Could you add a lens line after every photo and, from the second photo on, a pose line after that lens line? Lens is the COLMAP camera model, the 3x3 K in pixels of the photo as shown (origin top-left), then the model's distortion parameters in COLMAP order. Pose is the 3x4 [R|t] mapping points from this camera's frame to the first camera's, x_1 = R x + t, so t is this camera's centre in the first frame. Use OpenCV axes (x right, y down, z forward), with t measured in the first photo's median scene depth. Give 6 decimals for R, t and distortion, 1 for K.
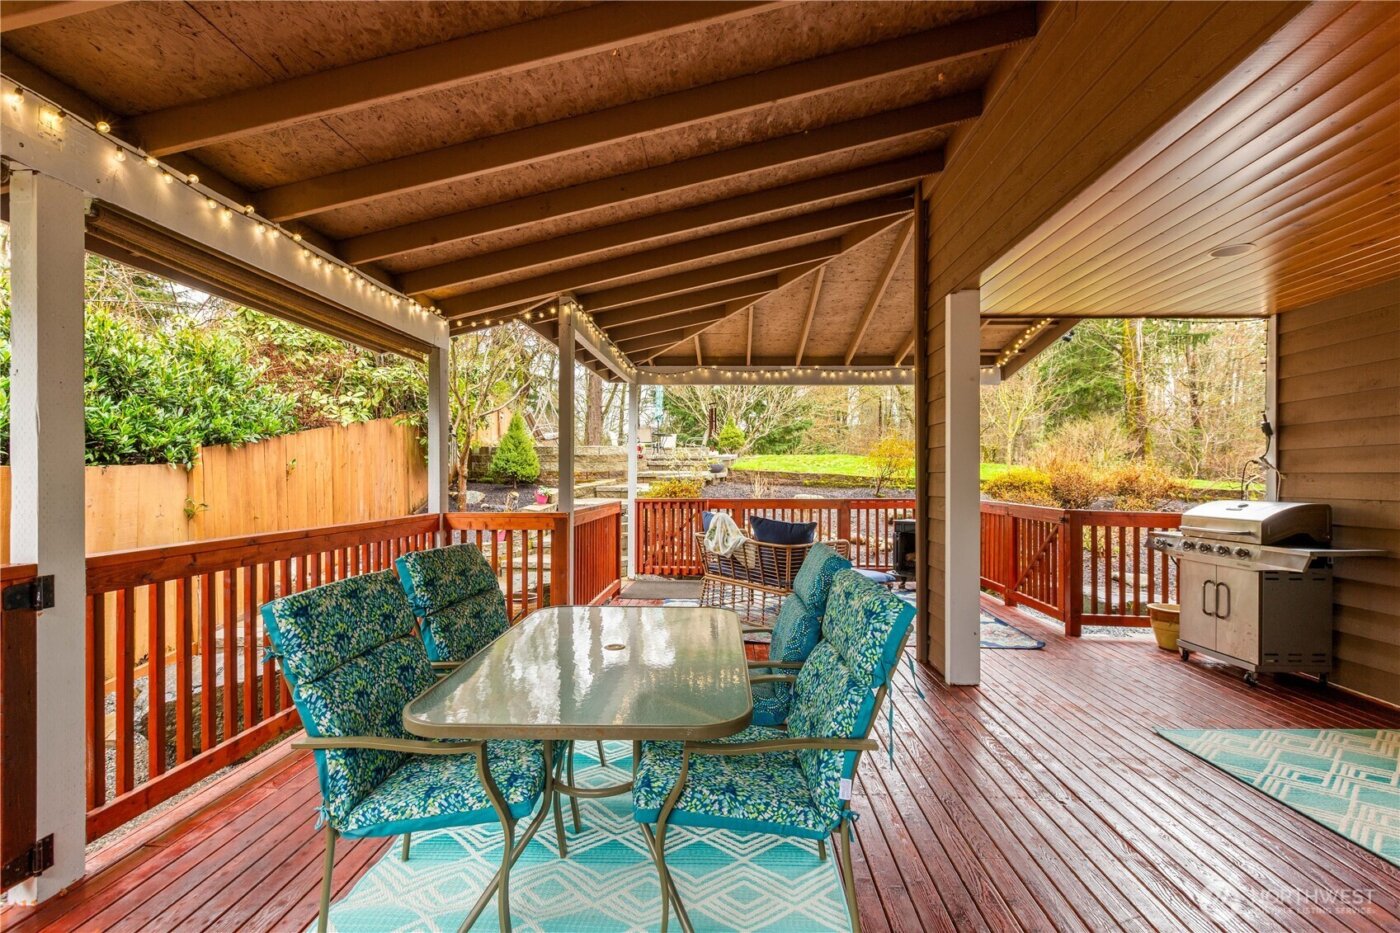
lens RADIAL K [[631.4, 0, 697.4], [0, 631.4, 481.2], [0, 0, 1]] dist [-0.000255, -0.000041]
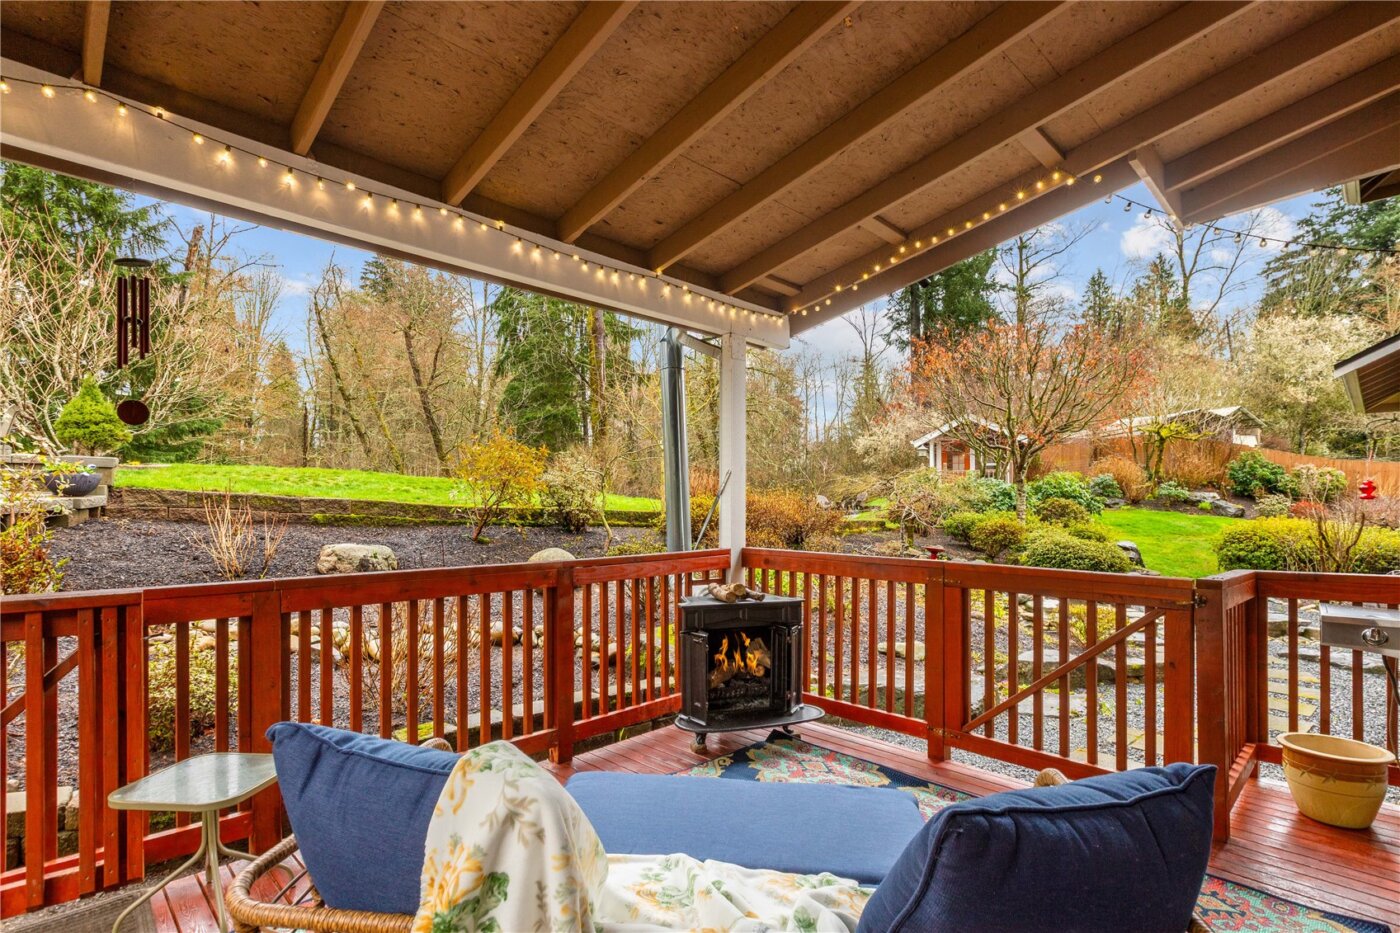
lens RADIAL K [[678.6, 0, 698.1], [0, 678.6, 511.4], [0, 0, 1]] dist [0.000081, -0.000218]
pose [[0.673459, -0.003256, 0.739217, -0.024566], [0.000883, 0.999993, 0.003599, -0.004748], [-0.739224, -0.001771, 0.673457, 0.427317]]
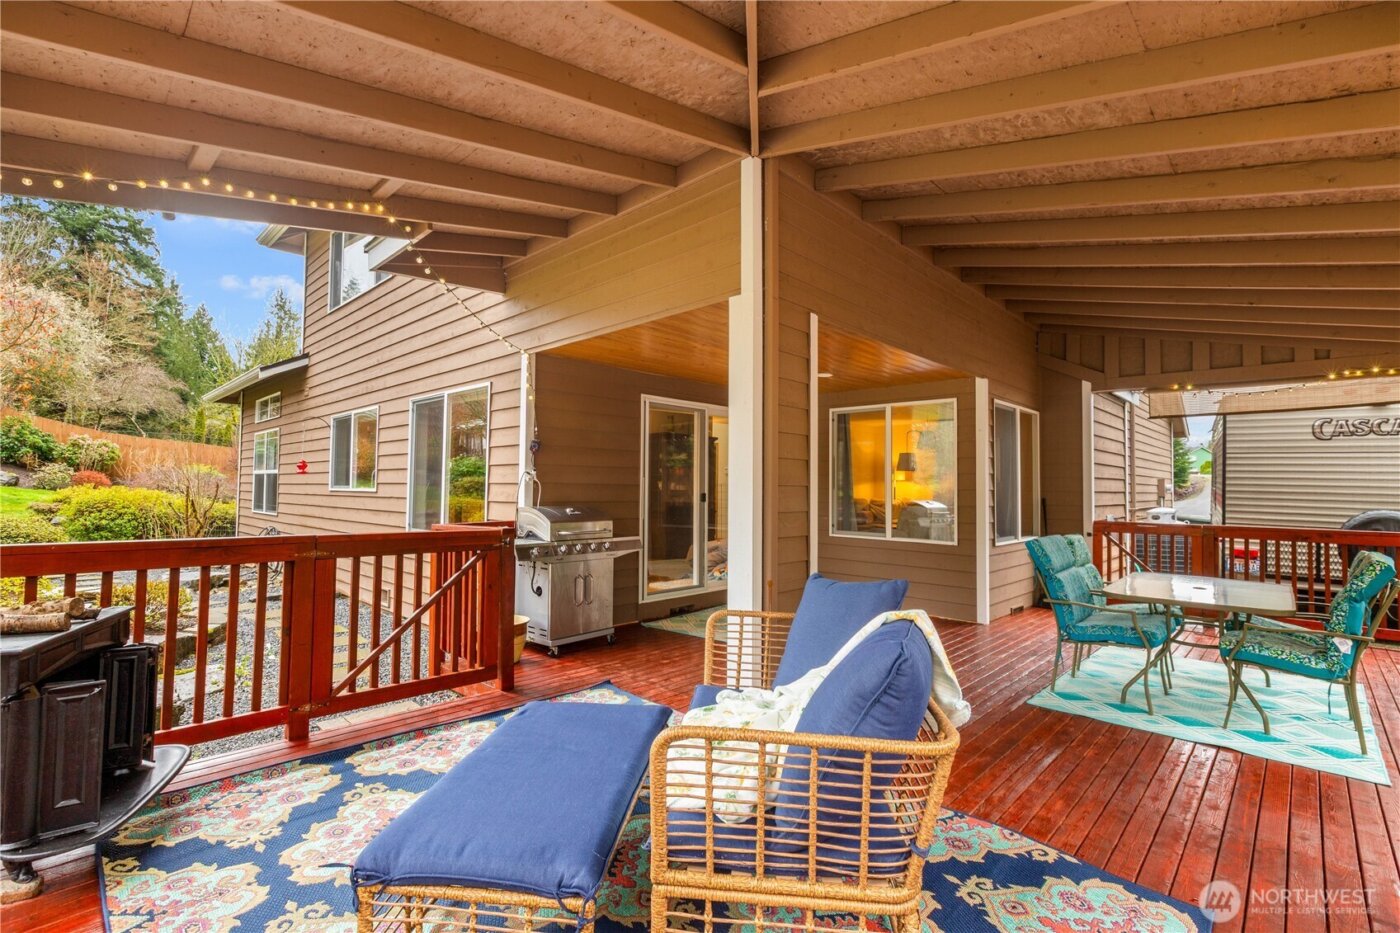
lens RADIAL K [[631.4, 0, 697.4], [0, 631.4, 481.2], [0, 0, 1]] dist [-0.000255, -0.000041]
pose [[-0.757455, -0.006462, 0.652855, -0.059720], [-0.011505, 0.999928, -0.003451, -0.009540], [-0.652786, -0.010125, -0.757475, 0.861361]]
